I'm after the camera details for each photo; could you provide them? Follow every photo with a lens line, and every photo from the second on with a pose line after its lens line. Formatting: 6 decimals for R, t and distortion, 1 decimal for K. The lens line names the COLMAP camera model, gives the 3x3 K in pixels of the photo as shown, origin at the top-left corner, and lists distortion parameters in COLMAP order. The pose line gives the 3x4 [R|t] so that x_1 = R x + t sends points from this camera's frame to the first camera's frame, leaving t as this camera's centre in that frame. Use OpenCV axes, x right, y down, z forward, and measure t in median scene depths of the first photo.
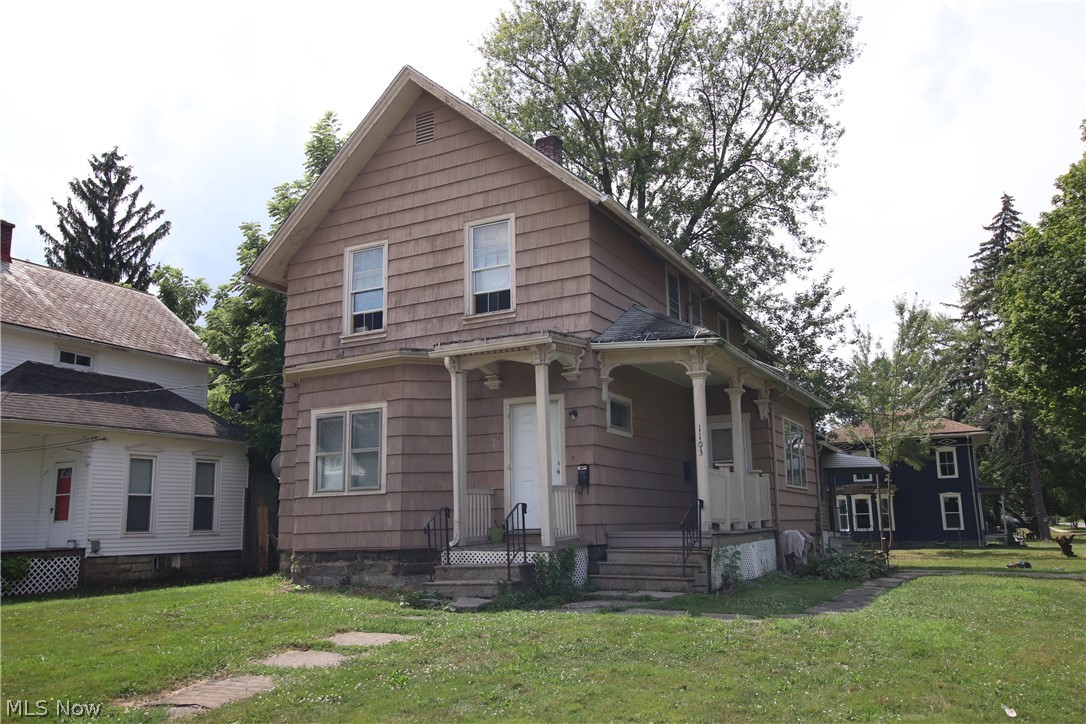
lens RADIAL K [[860.6, 0, 522.6], [0, 860.6, 366.6], [0, 0, 1]] dist [-0.003709, 0.012381]
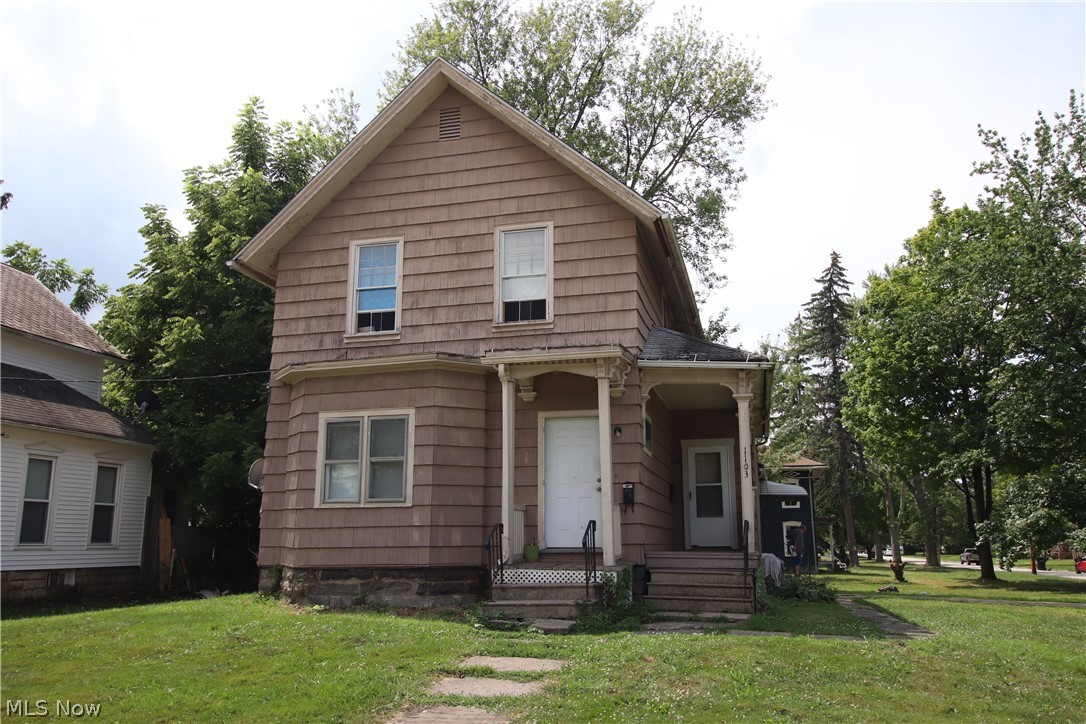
lens RADIAL K [[860.6, 0, 539.0], [0, 860.6, 364.5], [0, 0, 1]] dist [-0.003709, 0.012381]
pose [[0.974218, 0.064216, 0.216278, -0.206429], [-0.058509, 0.997751, -0.032692, 0.014346], [-0.217891, 0.019195, 0.975784, 0.050301]]
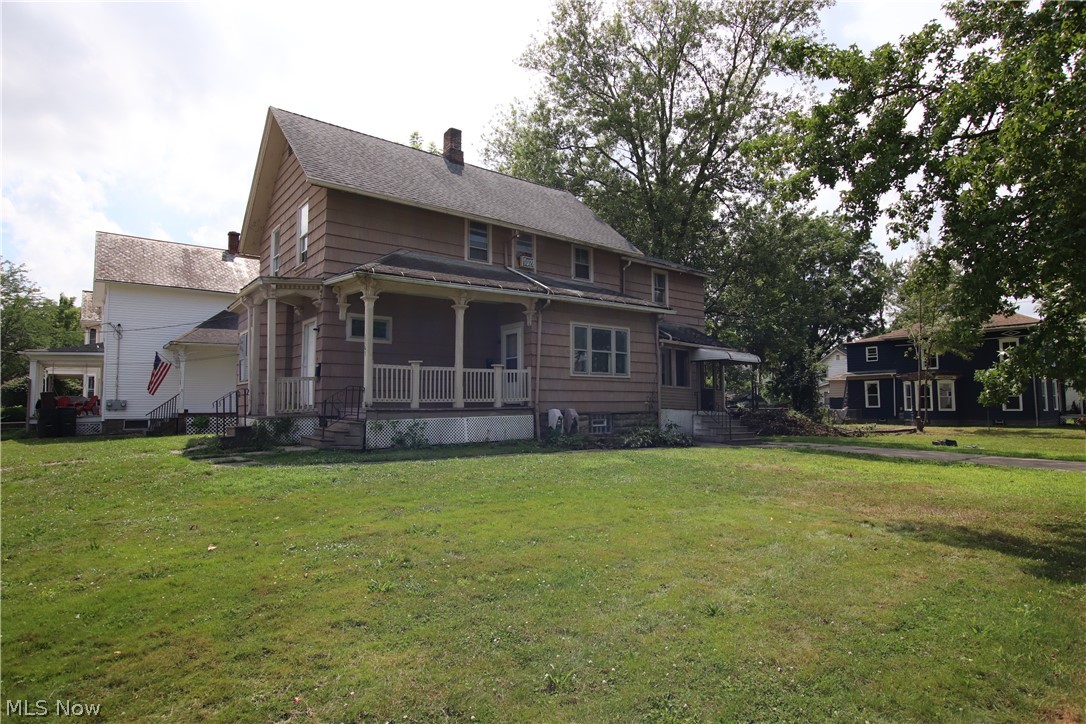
lens RADIAL K [[580.7, 0, 540.7], [0, 580.7, 362.6], [0, 0, 1]] dist [0.001054, 0.000313]
pose [[0.916101, -0.018700, -0.400512, 0.683120], [0.064215, 0.992860, 0.100524, 0.029832], [0.395772, -0.117809, 0.910761, 0.195692]]
